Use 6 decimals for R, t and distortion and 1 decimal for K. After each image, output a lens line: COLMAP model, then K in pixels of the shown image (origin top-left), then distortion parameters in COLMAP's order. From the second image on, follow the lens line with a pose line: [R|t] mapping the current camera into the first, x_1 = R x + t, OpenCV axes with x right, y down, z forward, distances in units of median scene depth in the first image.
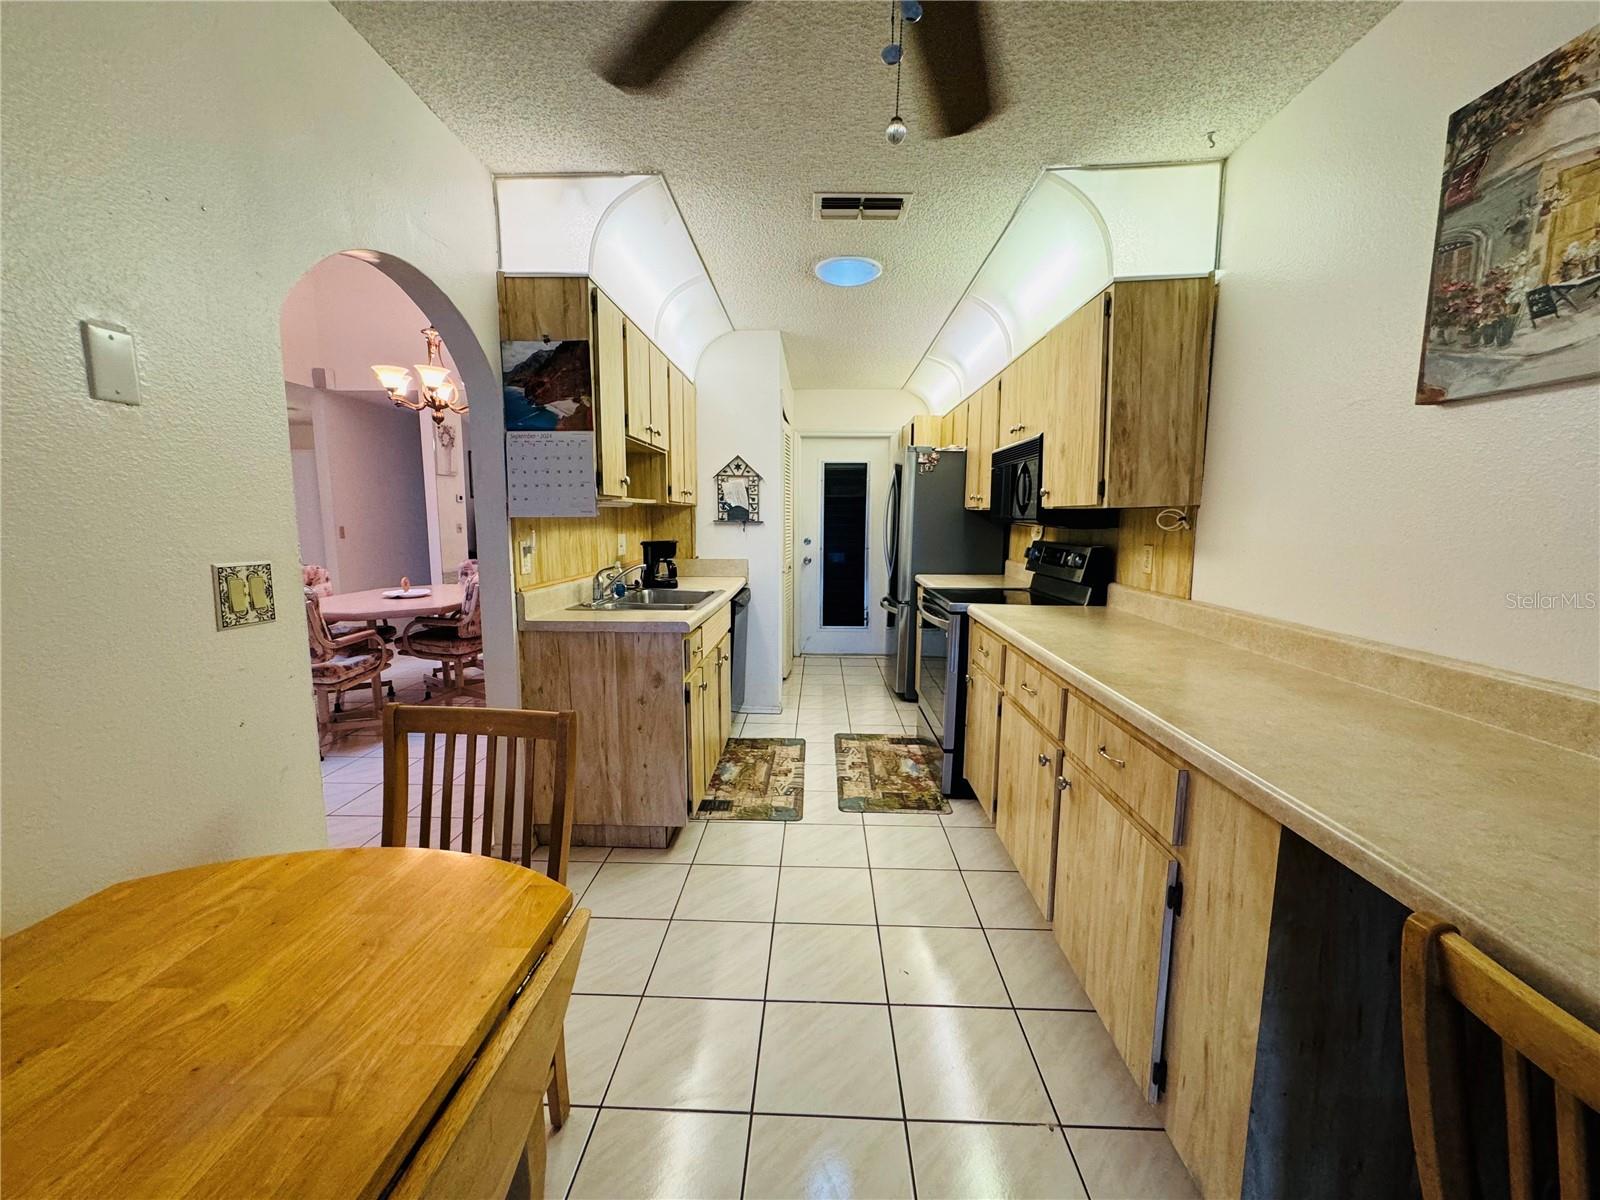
lens RADIAL K [[638.3, 0, 799.4], [0, 638.3, 601.4], [0, 0, 1]] dist [-0.002129, 0.000320]
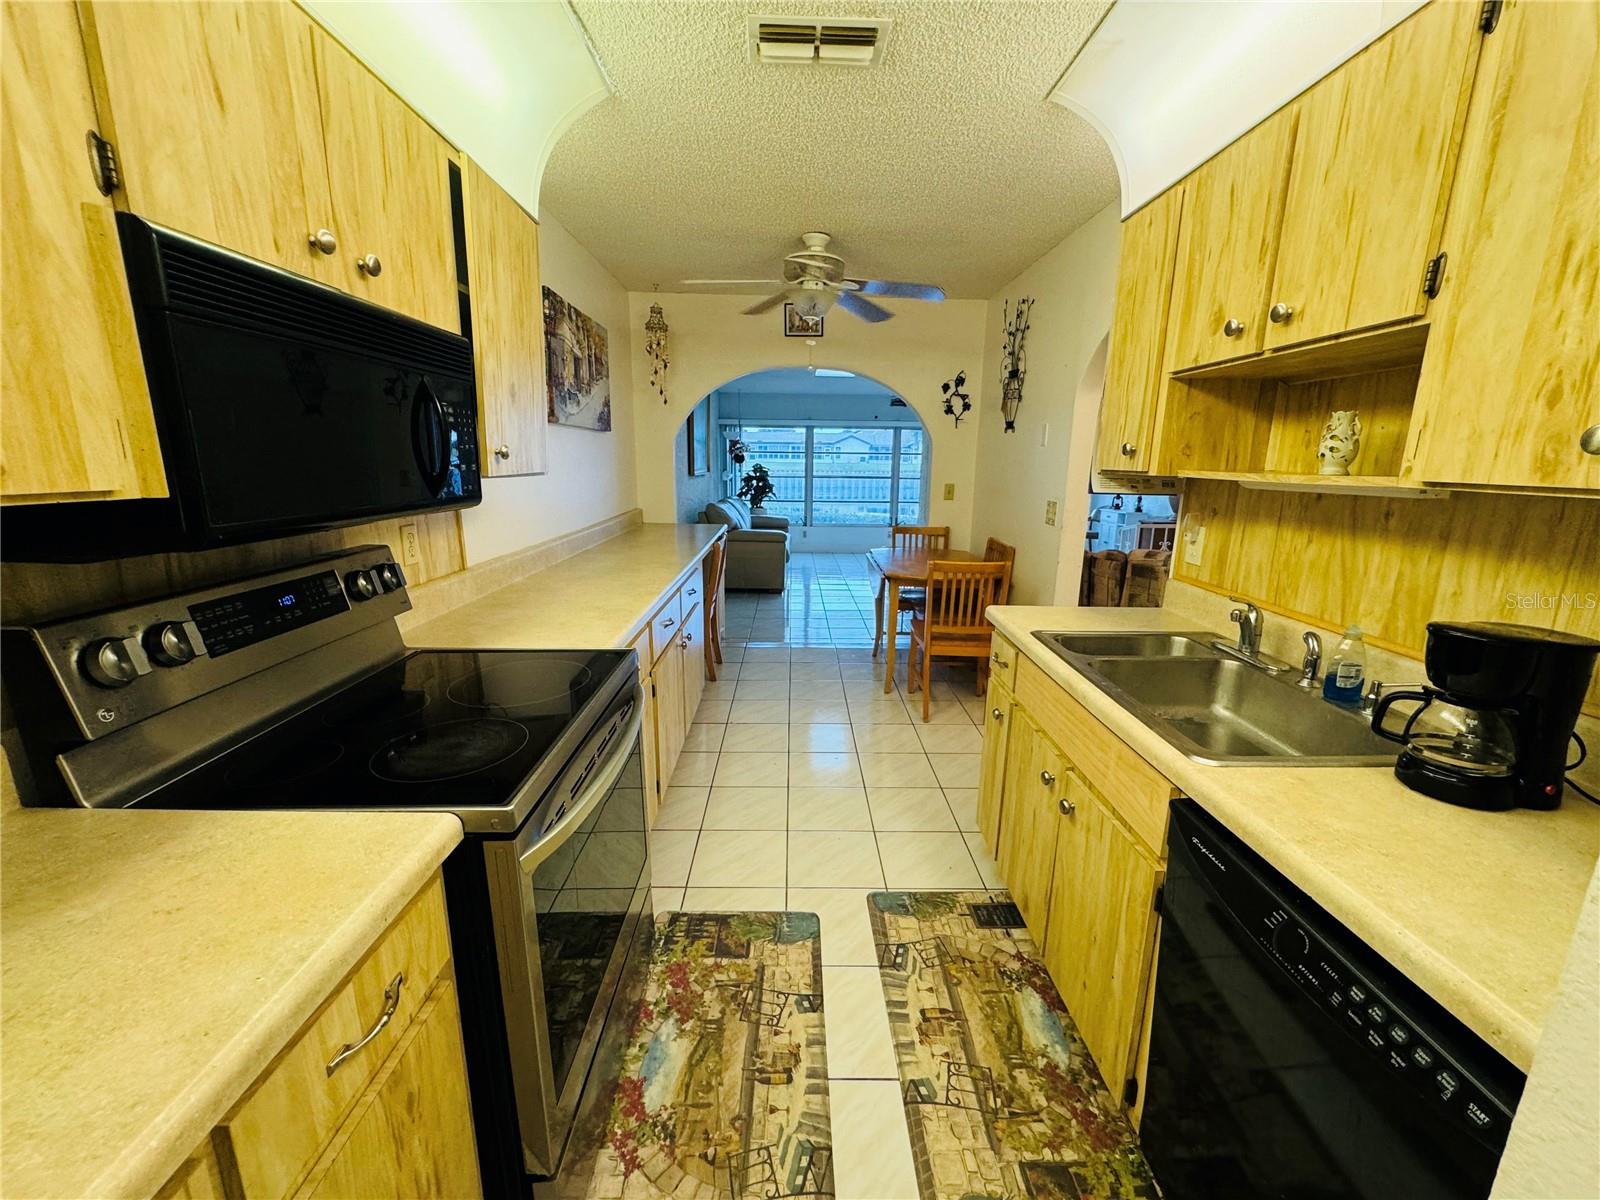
lens RADIAL K [[638.3, 0, 799.4], [0, 638.3, 601.4], [0, 0, 1]] dist [-0.002129, 0.000320]
pose [[-0.998847, -0.009506, -0.047048, 0.111028], [-0.025053, 0.939334, 0.342087, -0.220234], [0.040942, 0.342871, -0.938490, 1.427042]]
